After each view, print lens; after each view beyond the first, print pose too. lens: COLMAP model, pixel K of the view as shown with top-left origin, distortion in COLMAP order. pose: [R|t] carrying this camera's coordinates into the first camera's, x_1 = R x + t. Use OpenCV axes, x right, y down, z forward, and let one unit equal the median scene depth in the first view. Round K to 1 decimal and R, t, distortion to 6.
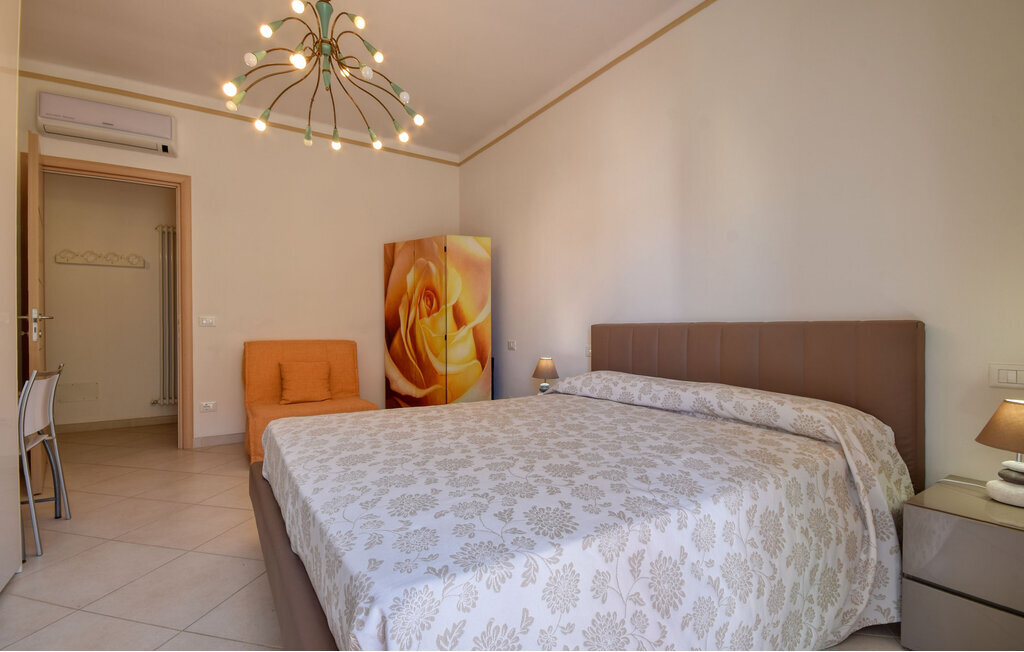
lens RADIAL K [[459.1, 0, 511.6], [0, 459.1, 330.4], [0, 0, 1]] dist [-0.001819, 0.000038]
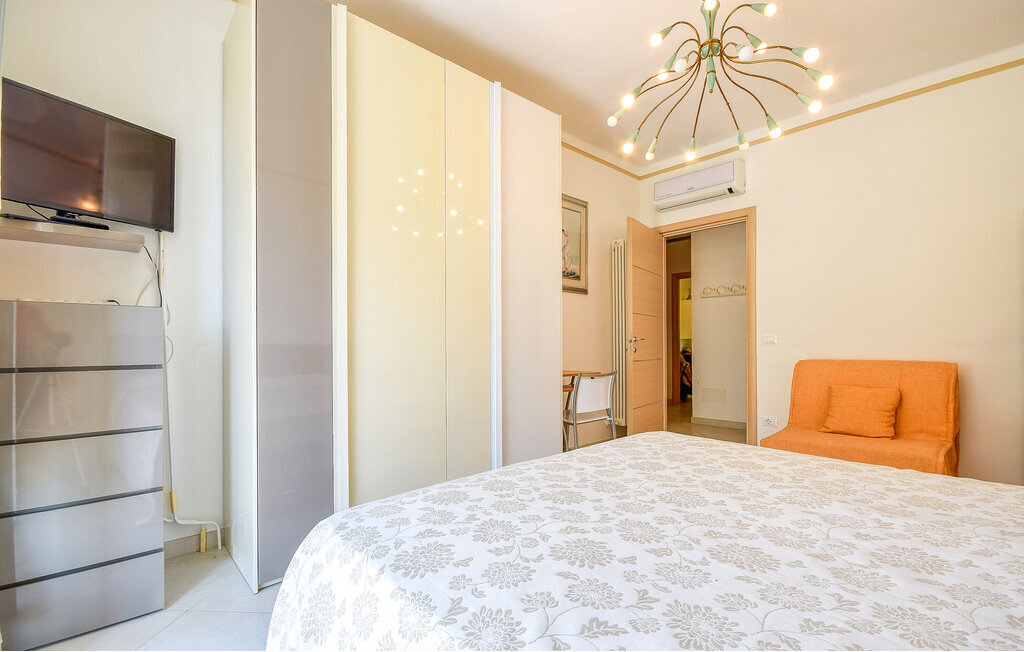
lens RADIAL K [[459.1, 0, 529.6], [0, 459.1, 346.6], [0, 0, 1]] dist [-0.001819, 0.000038]
pose [[0.170770, -0.002276, -0.985308, 0.511988], [0.000182, 0.999997, -0.002278, -0.002033], [0.985311, 0.000210, 0.170770, 0.528518]]
